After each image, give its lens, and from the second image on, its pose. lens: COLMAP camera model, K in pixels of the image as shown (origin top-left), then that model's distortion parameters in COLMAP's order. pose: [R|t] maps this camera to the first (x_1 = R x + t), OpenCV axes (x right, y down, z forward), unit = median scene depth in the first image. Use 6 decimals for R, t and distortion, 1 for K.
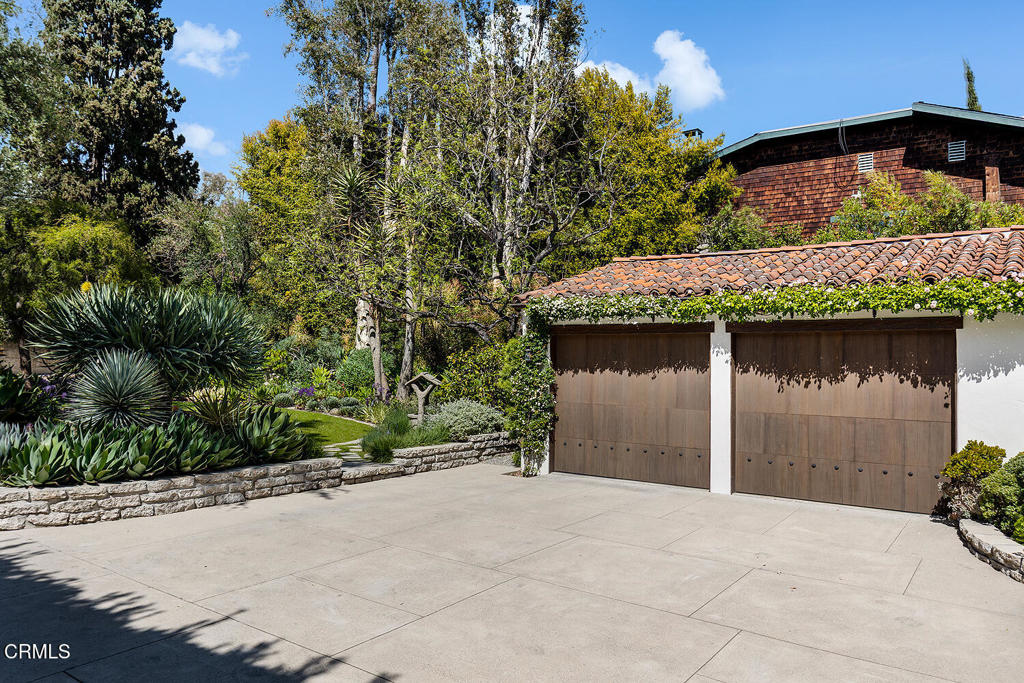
lens RADIAL K [[726.9, 0, 512.0], [0, 726.9, 341.5], [0, 0, 1]] dist [0.001753, -0.000714]
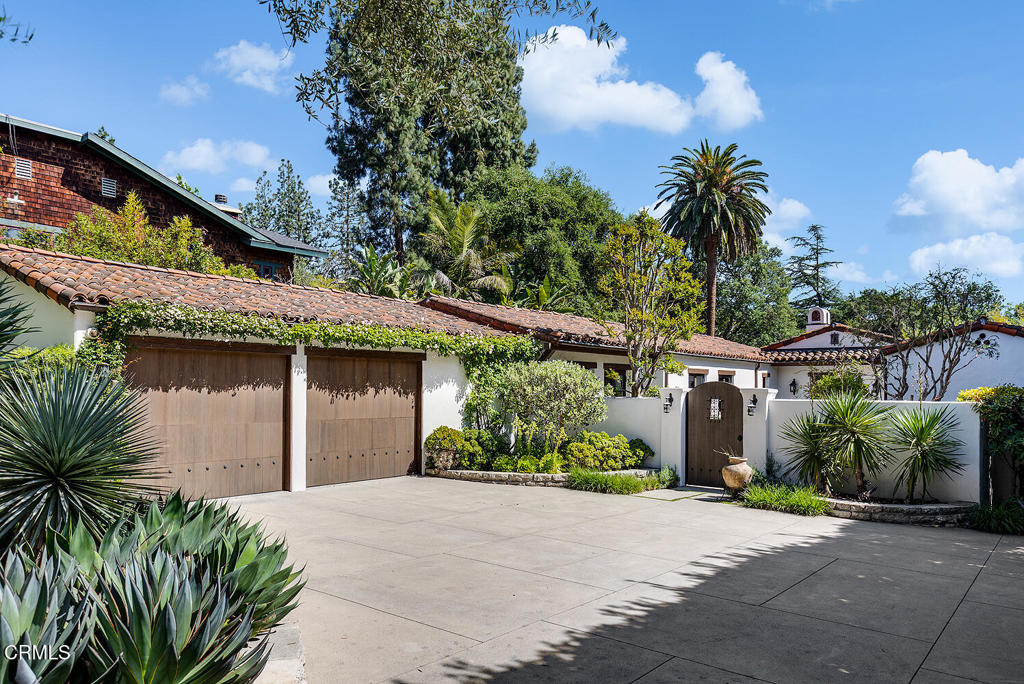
lens RADIAL K [[704.9, 0, 510.9], [0, 704.9, 385.7], [0, 0, 1]] dist [0.004338, 0.001045]
pose [[0.070072, -0.009169, 0.997500, -0.970047], [-0.037456, 0.999228, 0.011816, 0.013144], [-0.996838, -0.038190, 0.069675, 0.678289]]
